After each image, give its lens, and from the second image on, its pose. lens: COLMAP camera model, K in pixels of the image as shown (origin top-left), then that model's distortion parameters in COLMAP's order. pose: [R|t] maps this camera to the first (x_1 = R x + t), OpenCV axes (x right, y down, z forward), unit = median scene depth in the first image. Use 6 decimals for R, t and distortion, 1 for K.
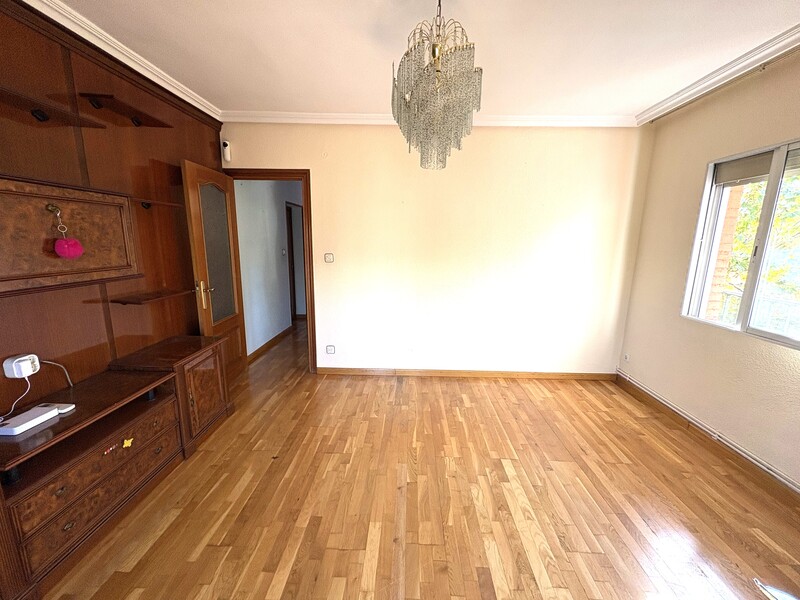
lens RADIAL K [[318.3, 0, 400.7], [0, 318.3, 300.0], [0, 0, 1]] dist [0.000632, 0.000049]
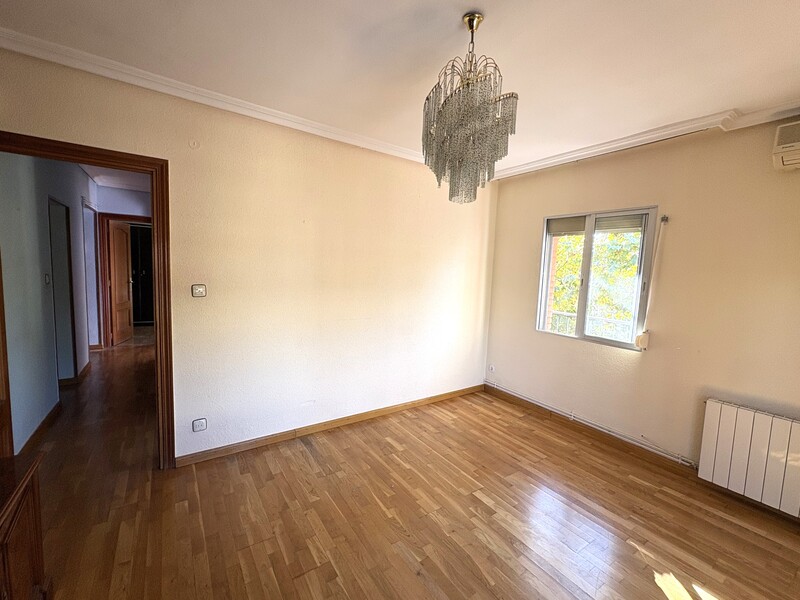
lens RADIAL K [[341.8, 0, 400.0], [0, 341.8, 300.0], [0, 0, 1]] dist [-0.000162, -0.000009]
pose [[0.808120, -0.037960, 0.587793, -0.396697], [0.080611, 0.995659, -0.046525, -0.055124], [-0.583476, 0.084980, 0.807672, 0.190952]]
